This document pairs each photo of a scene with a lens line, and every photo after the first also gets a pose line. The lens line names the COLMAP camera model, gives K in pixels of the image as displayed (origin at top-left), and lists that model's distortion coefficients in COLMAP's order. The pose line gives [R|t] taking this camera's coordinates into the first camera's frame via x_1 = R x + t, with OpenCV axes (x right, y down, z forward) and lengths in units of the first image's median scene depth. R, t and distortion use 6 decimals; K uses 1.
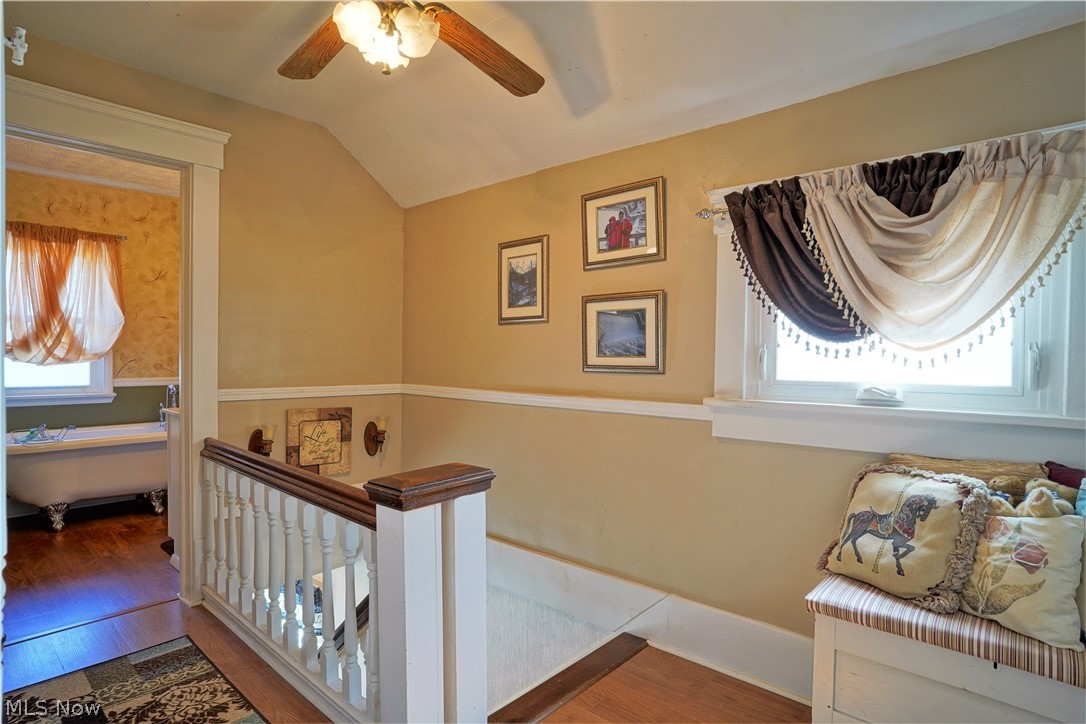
lens RADIAL K [[561.1, 0, 550.3], [0, 561.1, 366.5], [0, 0, 1]] dist [-0.046131, 0.010805]
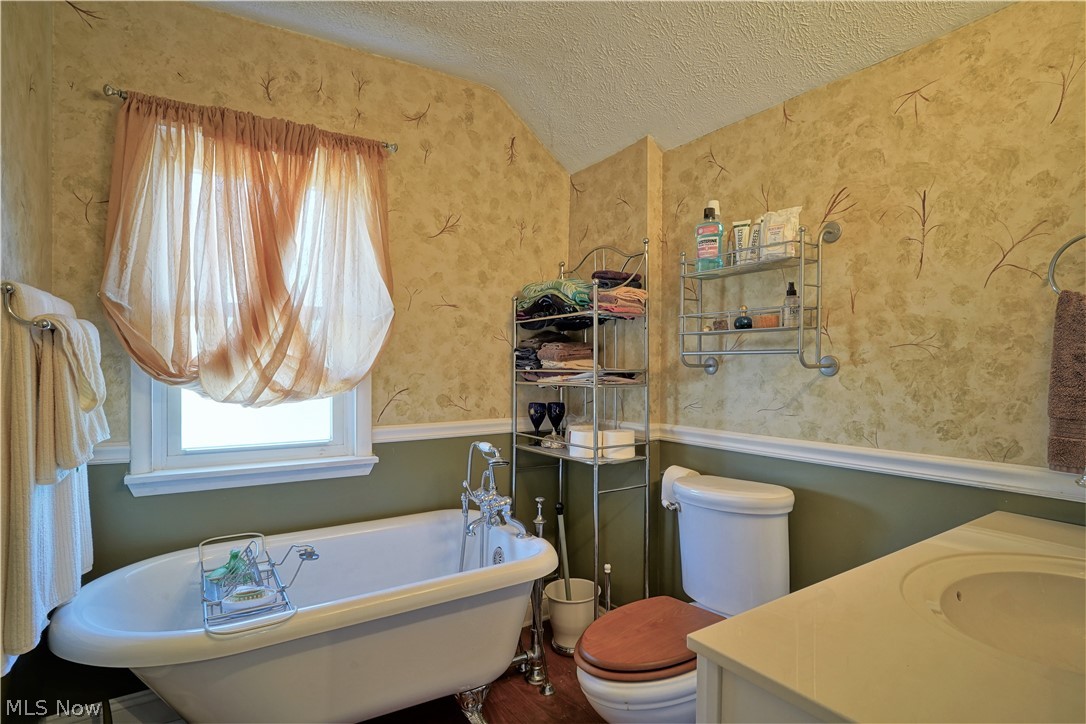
lens RADIAL K [[561.1, 0, 542.9], [0, 561.1, 357.6], [0, 0, 1]] dist [-0.046131, 0.010805]
pose [[0.965586, -0.018539, -0.259423, -0.535593], [0.009015, 0.999243, -0.037852, -0.022139], [0.259928, 0.034210, 0.965022, 0.567472]]
